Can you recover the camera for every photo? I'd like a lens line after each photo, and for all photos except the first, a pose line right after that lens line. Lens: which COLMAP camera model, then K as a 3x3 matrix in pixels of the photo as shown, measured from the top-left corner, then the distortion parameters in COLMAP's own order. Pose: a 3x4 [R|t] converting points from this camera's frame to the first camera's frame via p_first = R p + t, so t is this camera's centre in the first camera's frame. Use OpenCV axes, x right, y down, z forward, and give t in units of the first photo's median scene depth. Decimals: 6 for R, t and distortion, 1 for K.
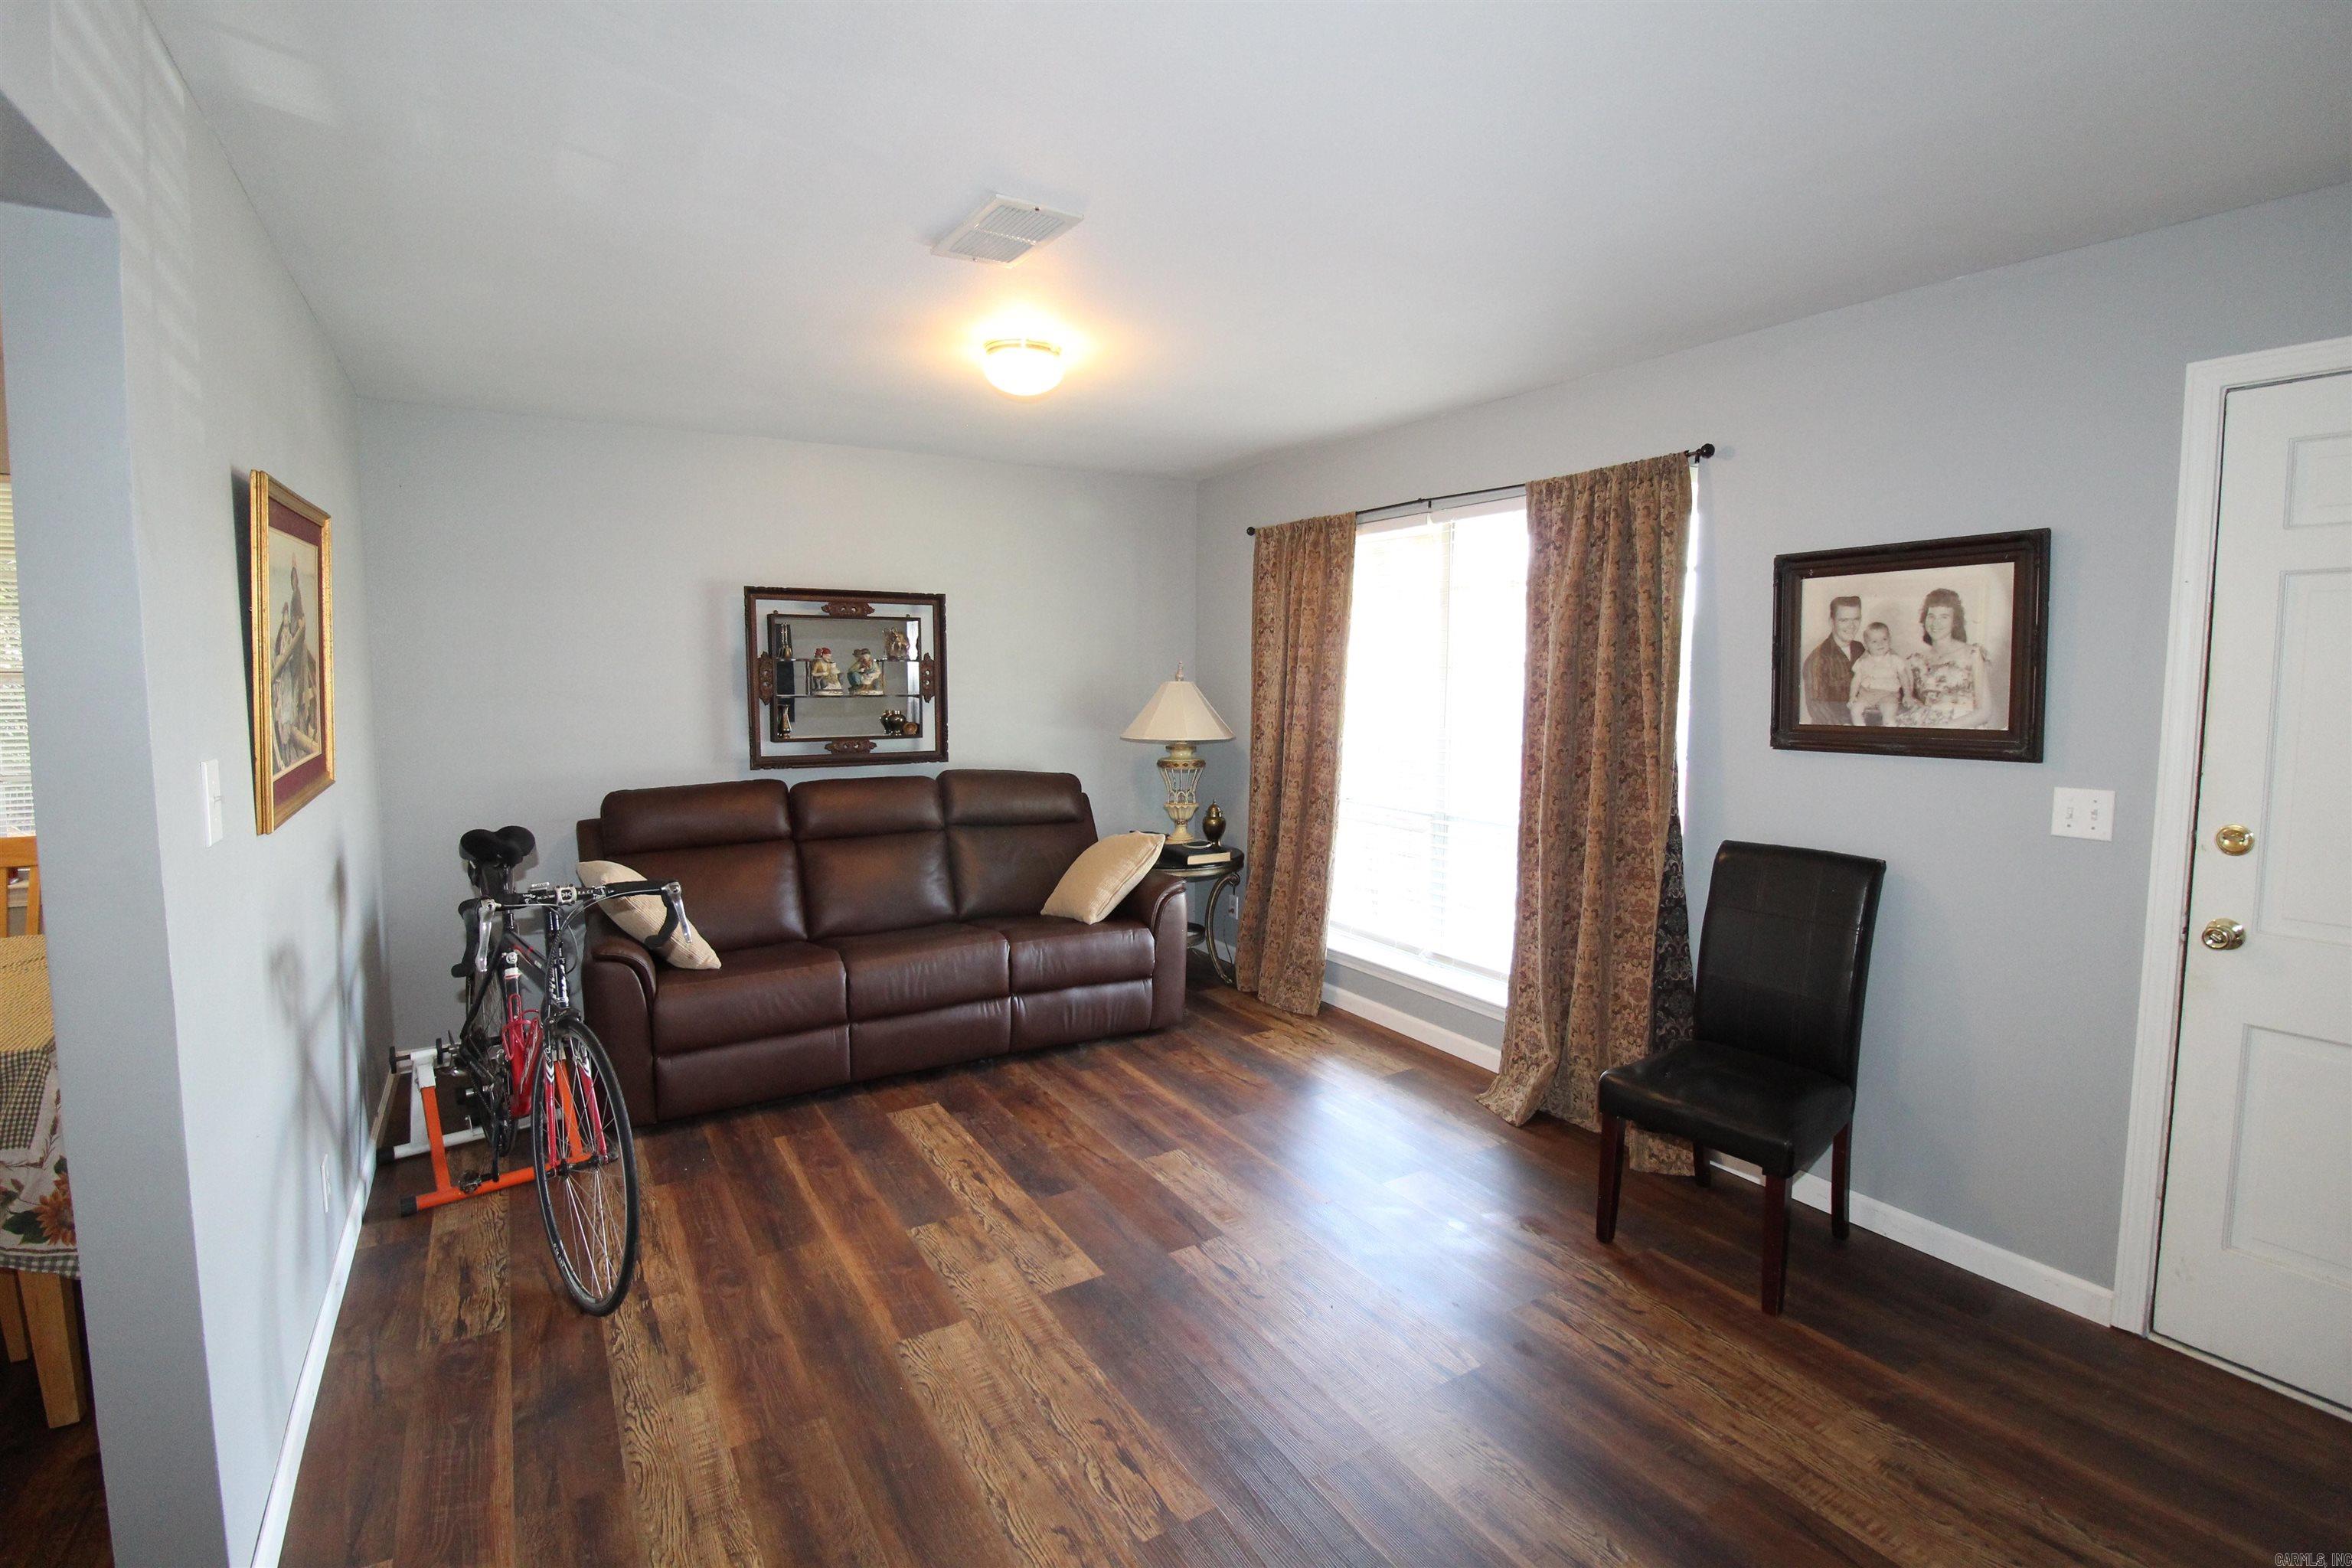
lens RADIAL K [[1083.8, 0, 1169.8], [0, 1083.8, 757.4], [0, 0, 1]] dist [-0.026375, -0.000361]
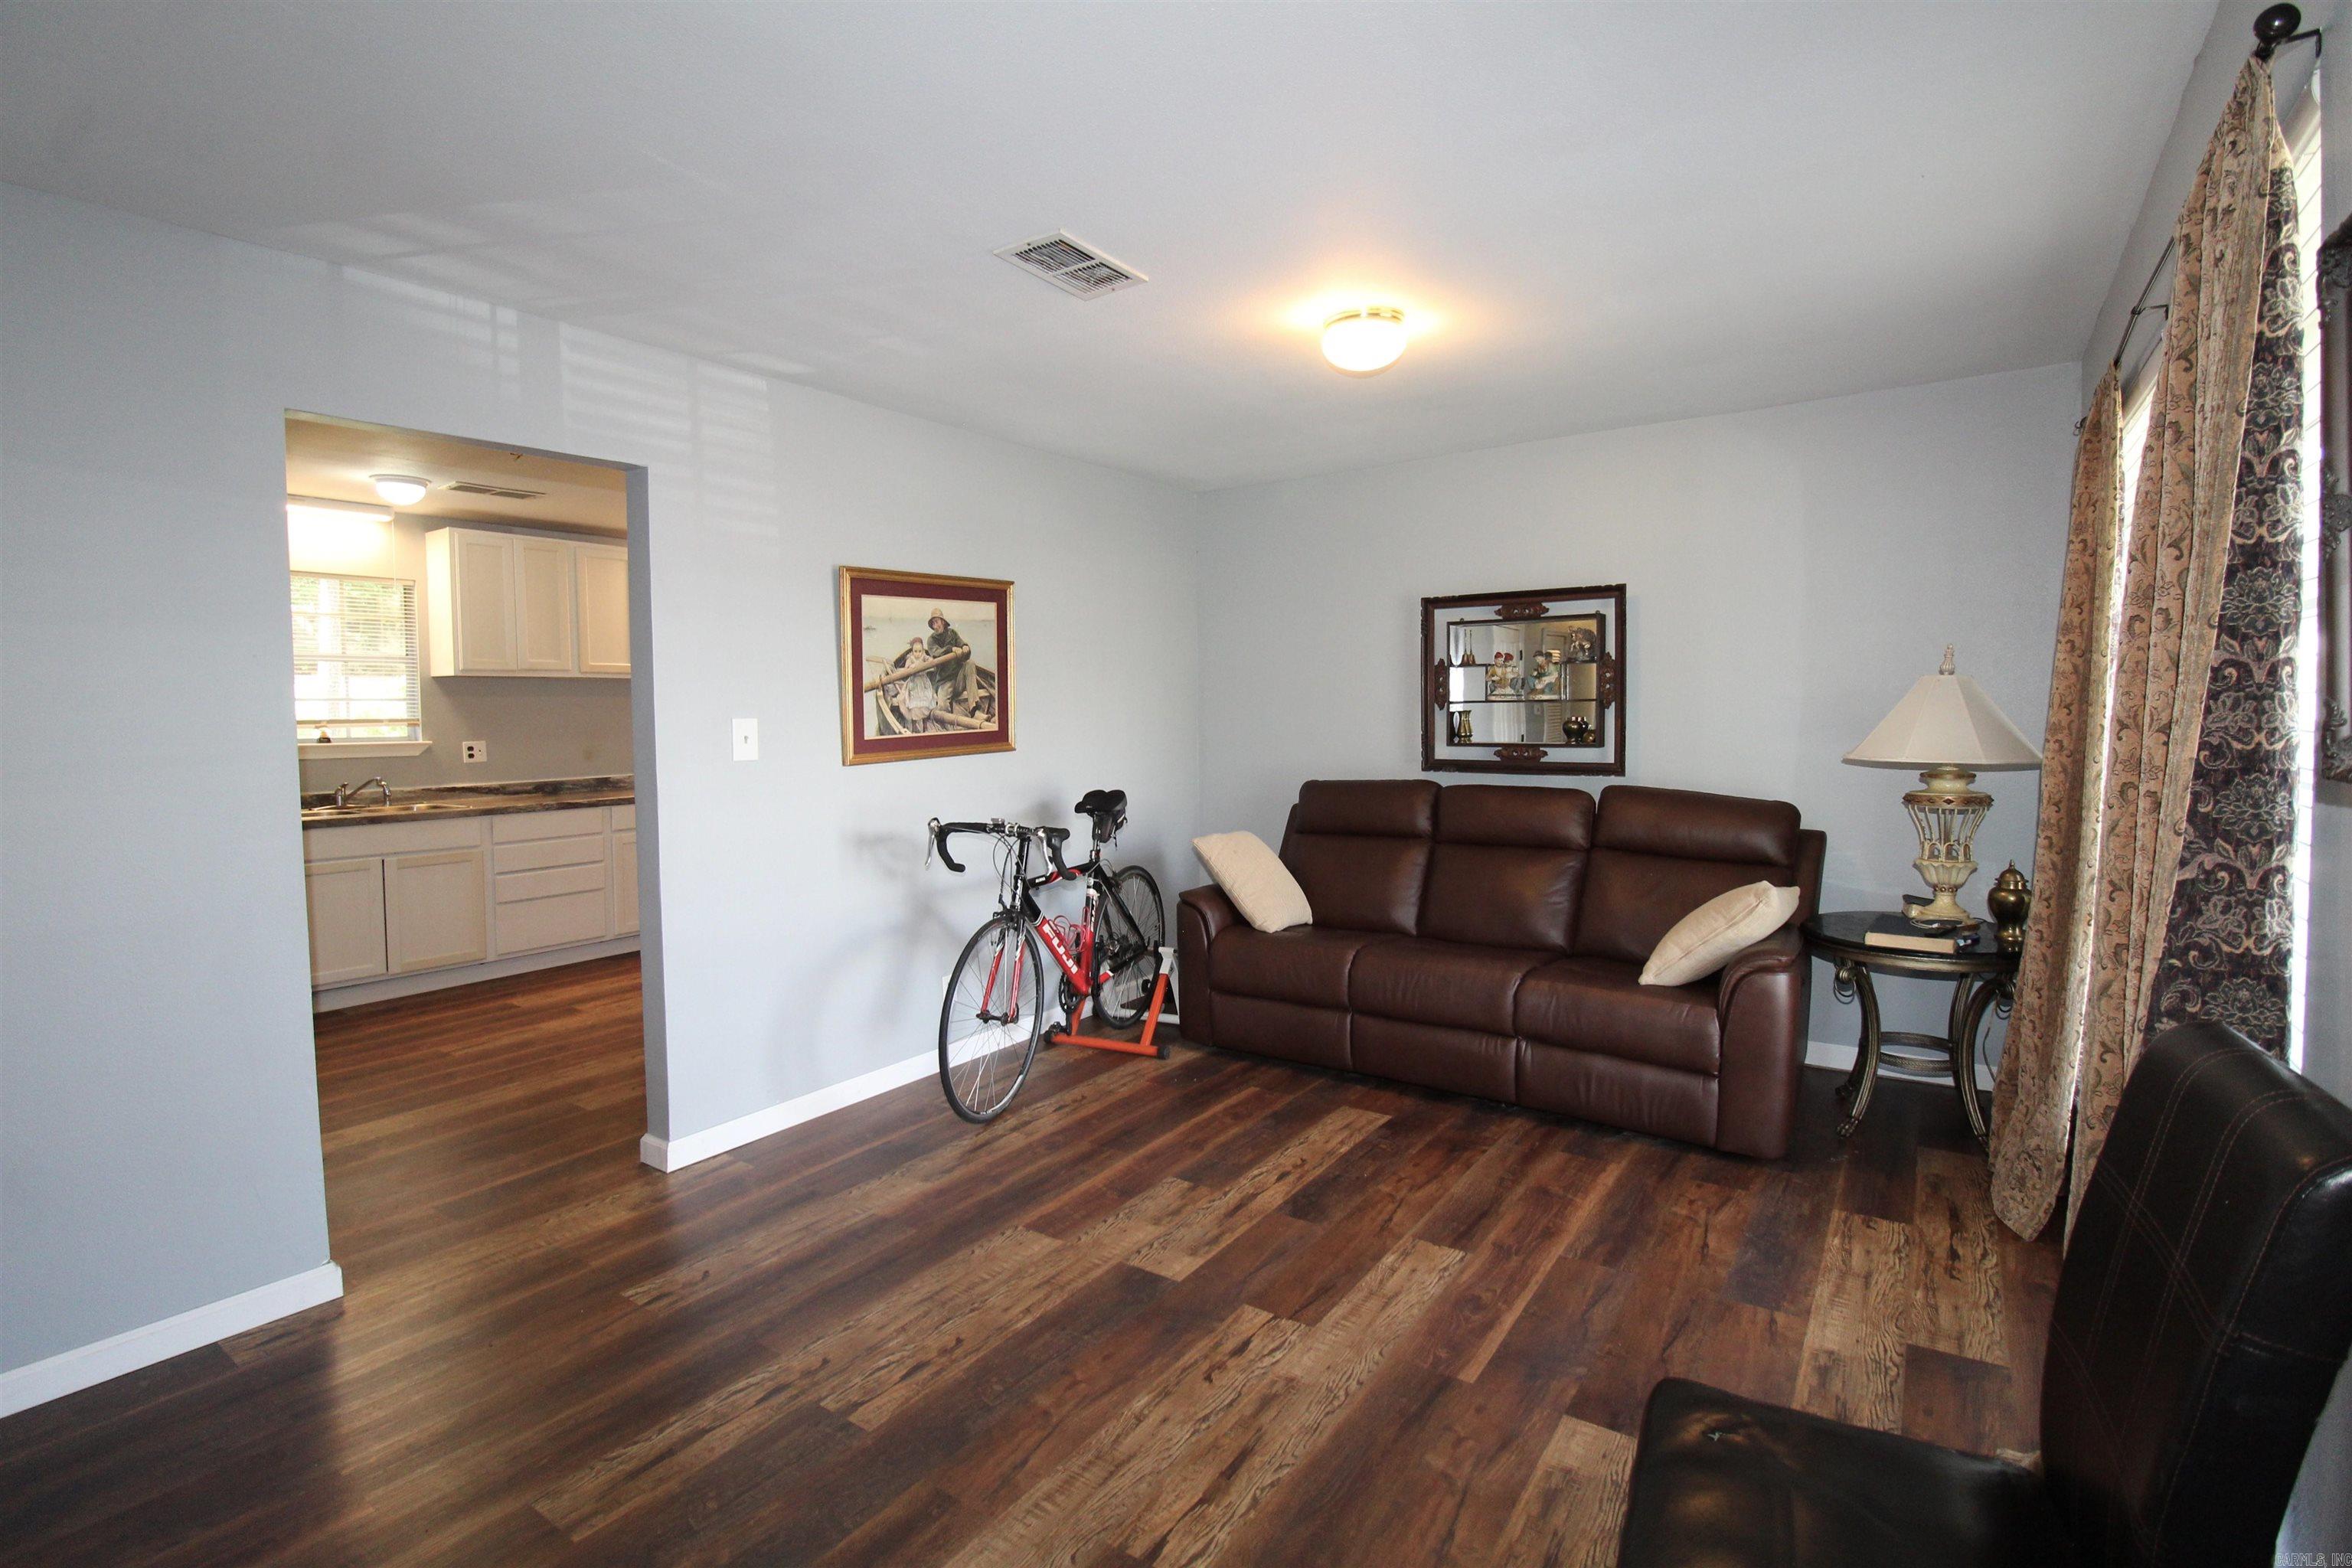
lens RADIAL K [[1088.5, 0, 1181.8], [0, 1088.5, 754.6], [0, 0, 1]] dist [-0.000529, -0.014321]
pose [[0.408156, 0.035196, -0.912234, 0.578602], [-0.062548, 0.997987, 0.010519, -0.000577], [0.910767, 0.052765, 0.409535, 0.412564]]
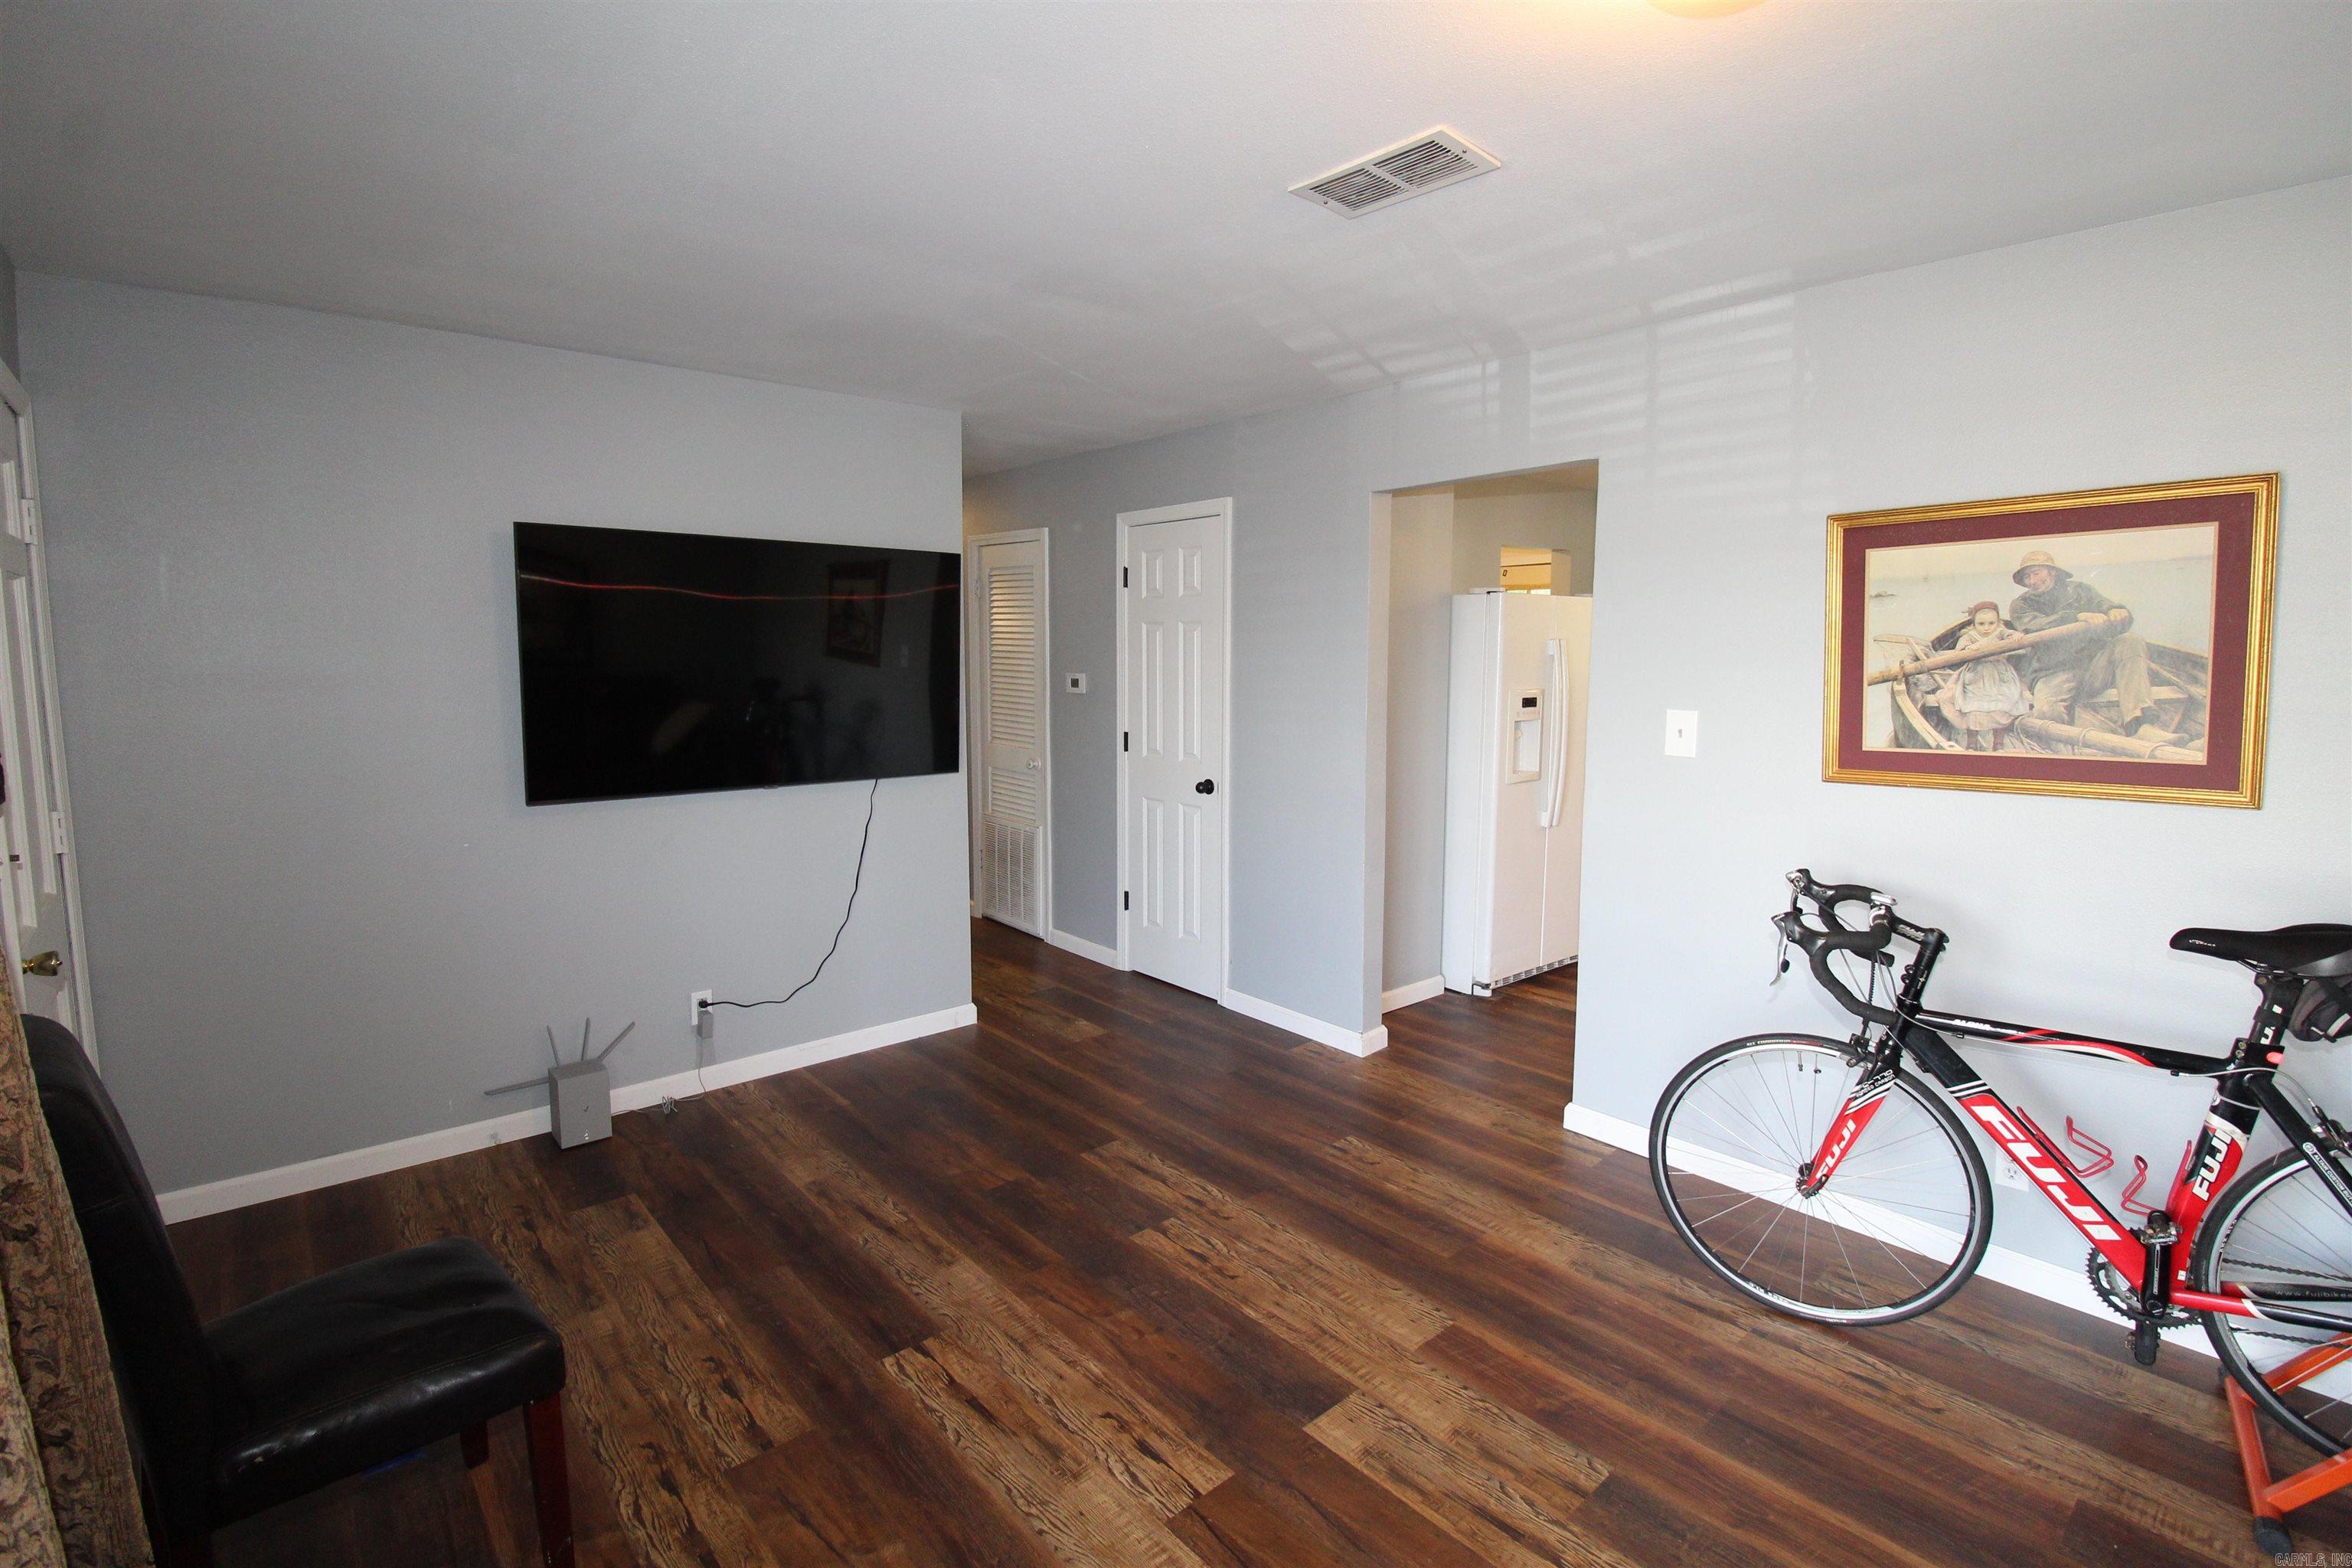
lens RADIAL K [[1088.5, 0, 1181.8], [0, 1088.5, 754.6], [0, 0, 1]] dist [-0.000529, -0.014321]
pose [[-0.983812, 0.019779, -0.178108, 0.114231], [-0.013341, 0.983048, 0.182861, -0.111040], [0.178705, 0.182277, -0.966871, 1.190500]]
